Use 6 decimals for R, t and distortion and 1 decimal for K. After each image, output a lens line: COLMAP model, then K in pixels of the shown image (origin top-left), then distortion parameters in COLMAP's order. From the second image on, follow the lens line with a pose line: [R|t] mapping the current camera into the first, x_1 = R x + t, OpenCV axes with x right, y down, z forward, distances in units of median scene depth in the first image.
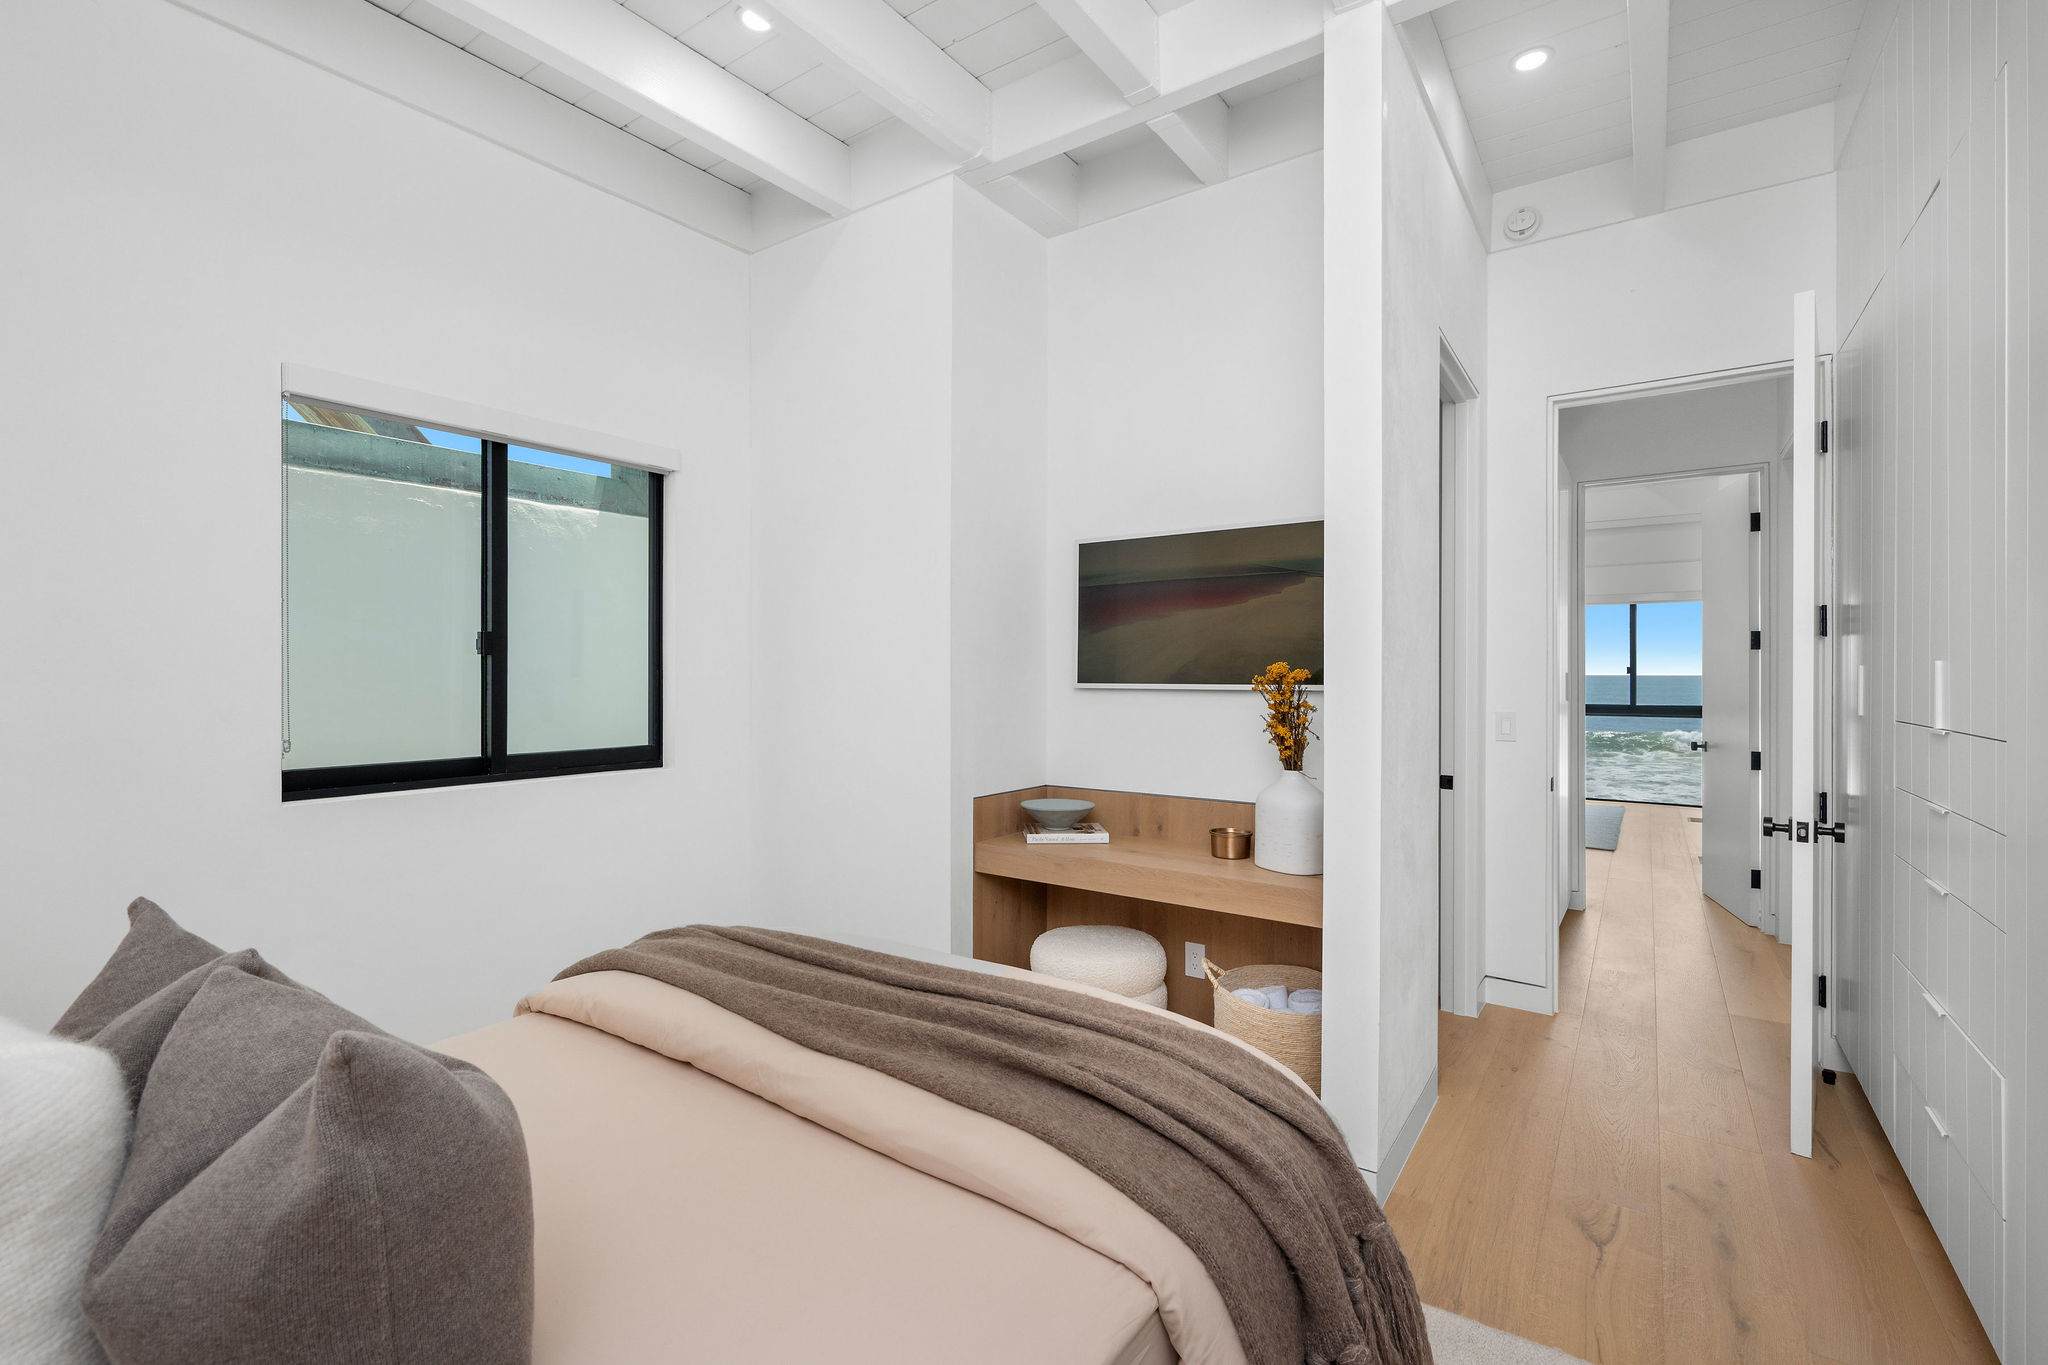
lens RADIAL K [[934.9, 0, 1032.2], [0, 934.9, 678.0], [0, 0, 1]] dist [0.002784, 0.000160]
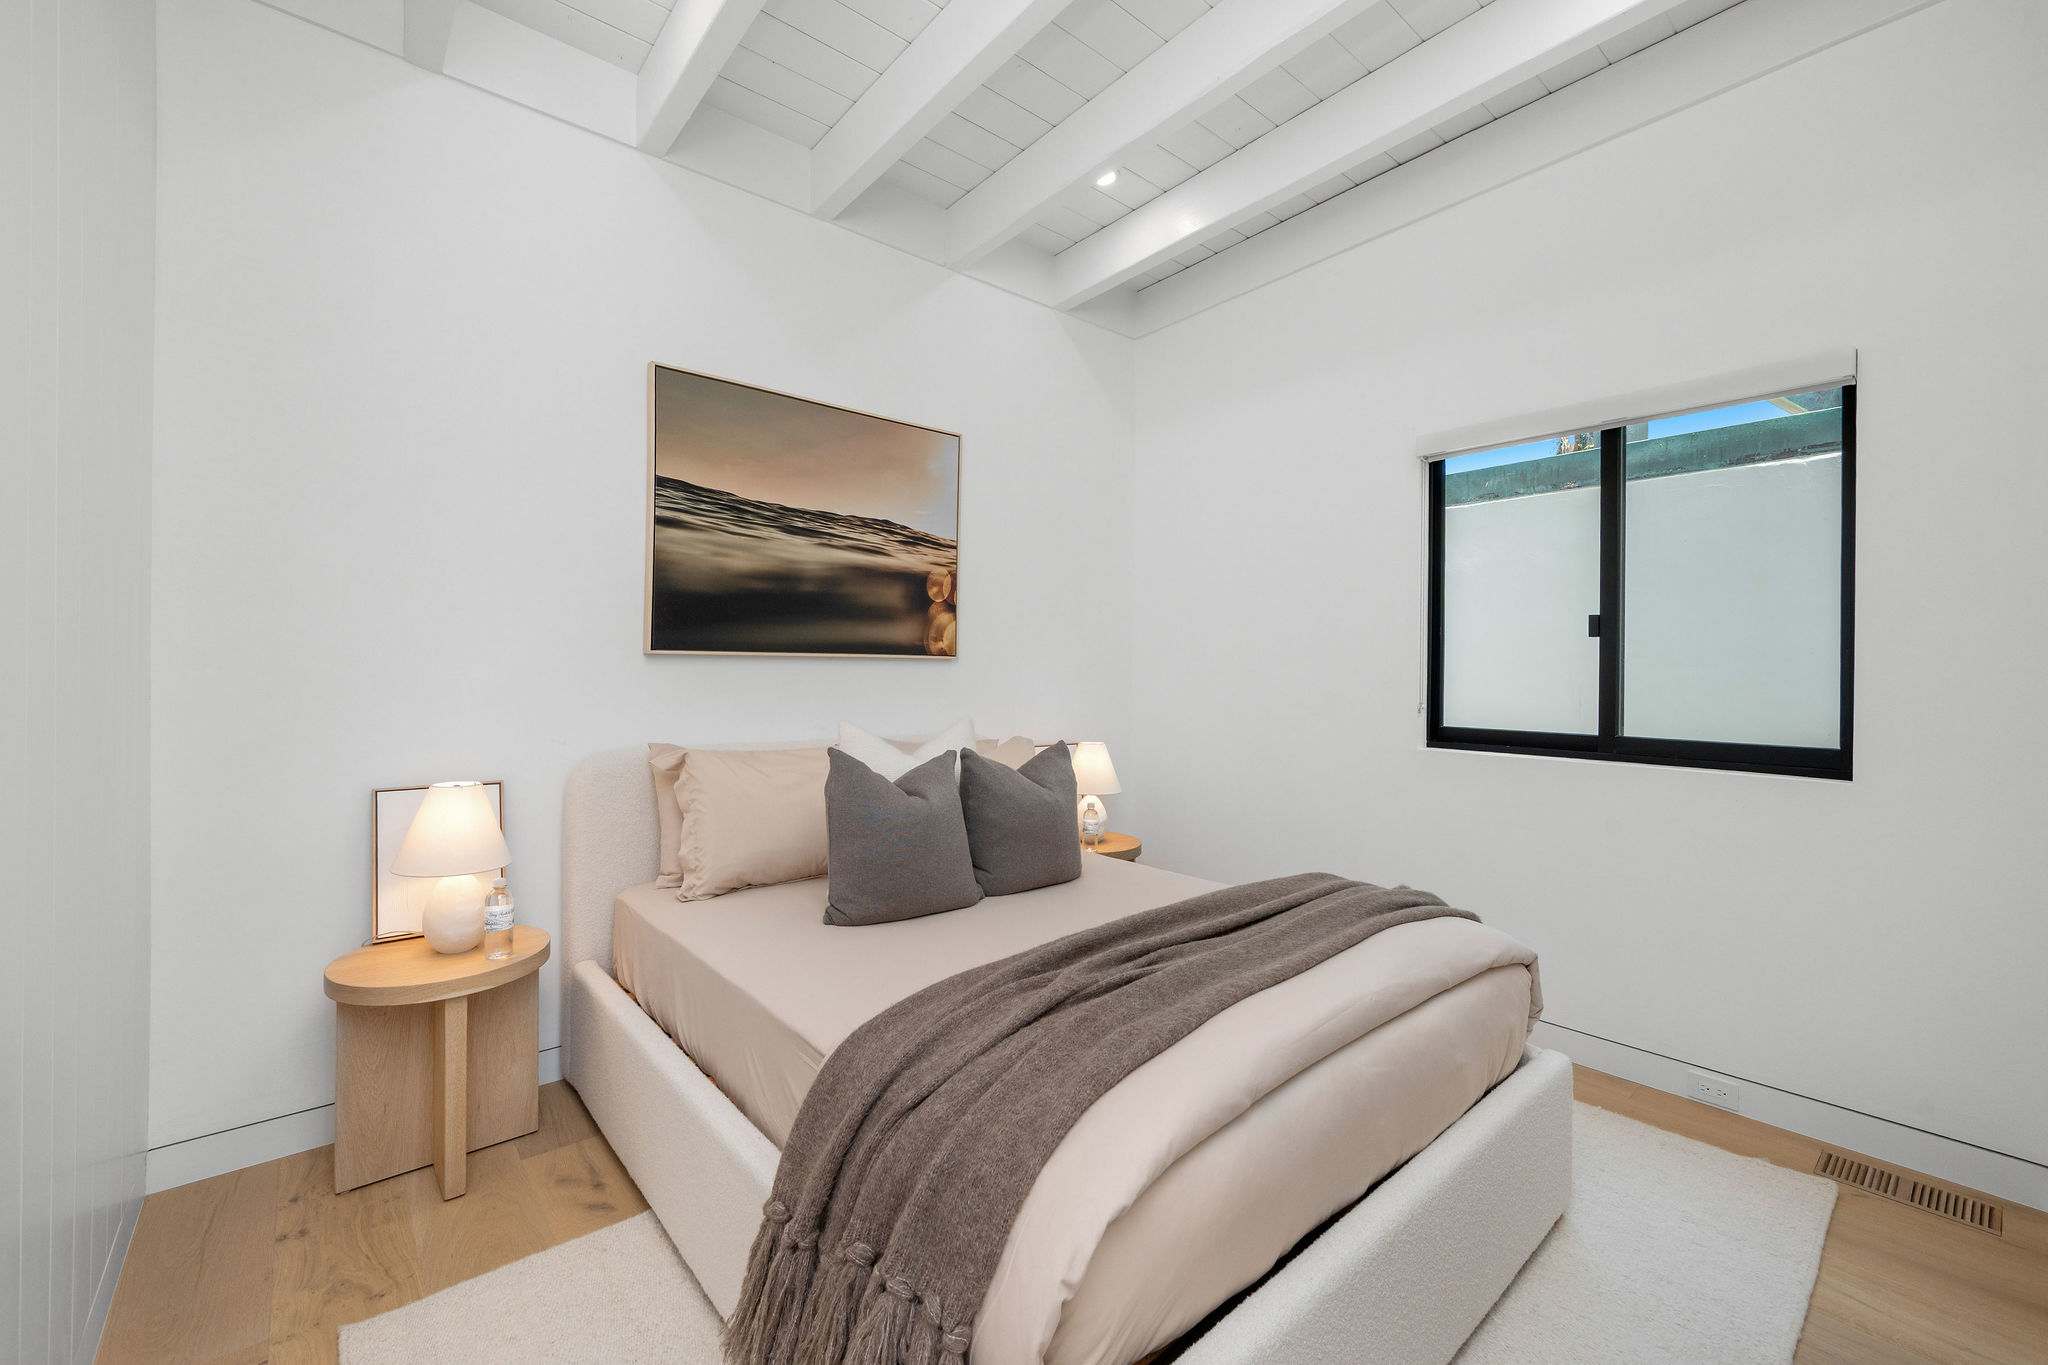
lens RADIAL K [[820.1, 0, 1037.2], [0, 820.1, 671.2], [0, 0, 1]] dist [-0.001468, -0.000047]
pose [[-0.250460, 0.009506, -0.968080, 0.454837], [-0.000168, 0.999951, 0.009862, 0.002358], [0.968127, 0.002633, -0.250446, 0.616940]]
